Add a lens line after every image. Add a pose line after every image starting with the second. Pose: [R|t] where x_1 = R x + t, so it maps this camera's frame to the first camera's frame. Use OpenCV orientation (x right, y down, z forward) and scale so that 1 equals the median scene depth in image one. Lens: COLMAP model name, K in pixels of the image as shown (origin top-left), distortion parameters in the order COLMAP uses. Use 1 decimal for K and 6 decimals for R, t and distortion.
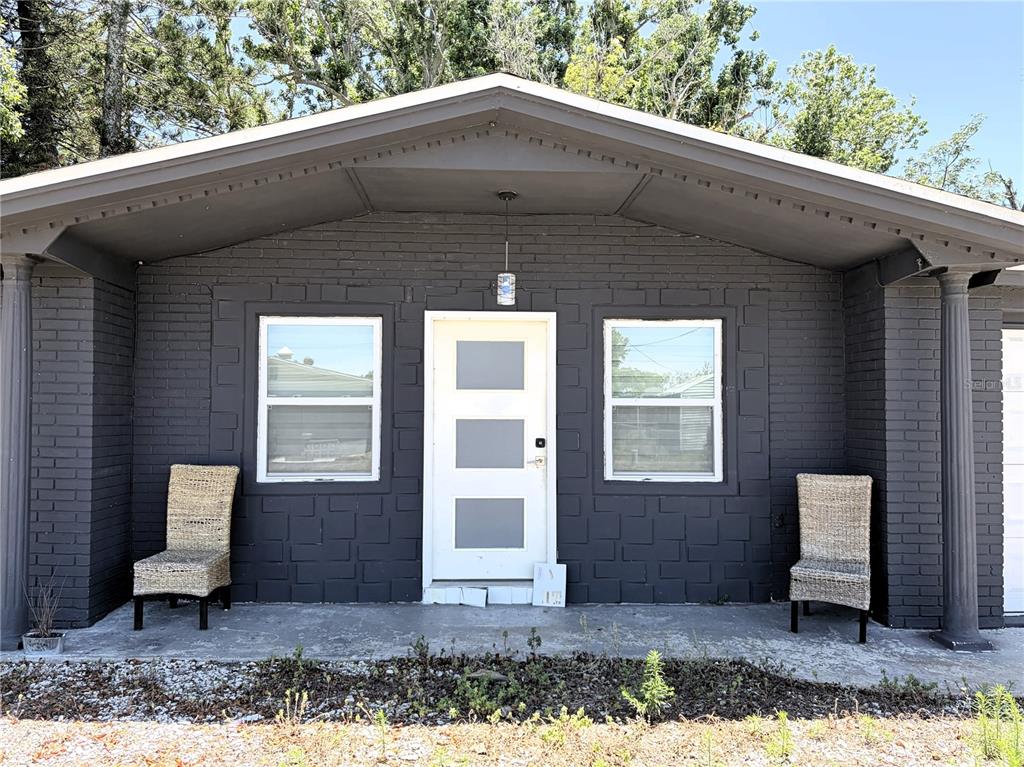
lens RADIAL K [[790.2, 0, 512.0], [0, 790.2, 383.5], [0, 0, 1]] dist [0.034416, -0.003674]
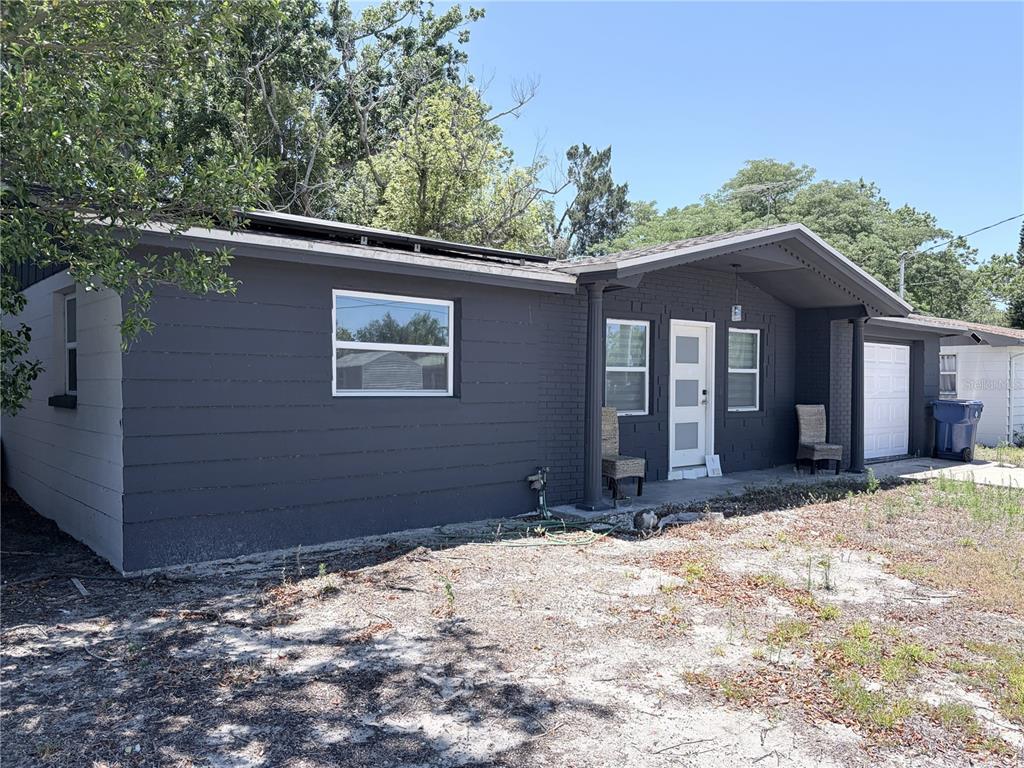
lens RADIAL K [[790.2, 0, 512.0], [0, 790.2, 384.0], [0, 0, 1]] dist [0.034416, -0.003674]
pose [[0.778830, -0.003698, 0.627224, -1.510806], [-0.029289, 0.998677, 0.042258, -0.010389], [-0.626550, -0.051282, 0.777692, -0.176241]]
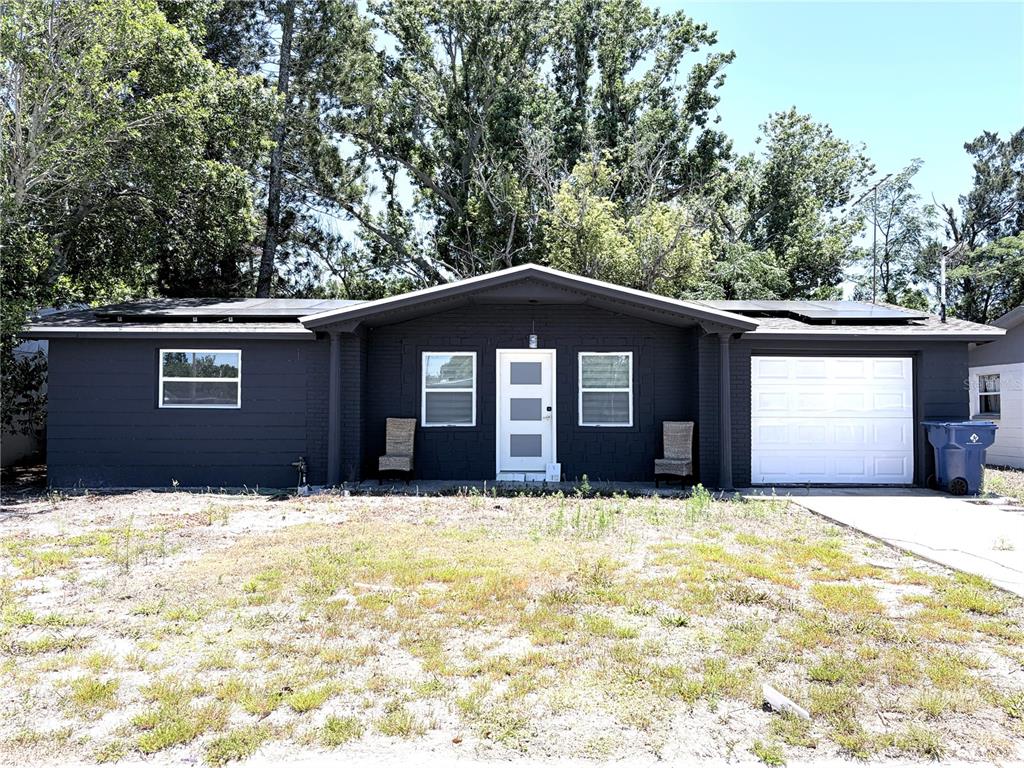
lens RADIAL K [[790.2, 0, 512.0], [0, 790.2, 384.0], [0, 0, 1]] dist [0.034416, -0.003674]
pose [[0.999412, -0.004226, -0.034016, 0.008015], [0.004473, 0.999964, 0.007203, -0.009841], [0.033984, -0.007351, 0.999395, -1.191475]]
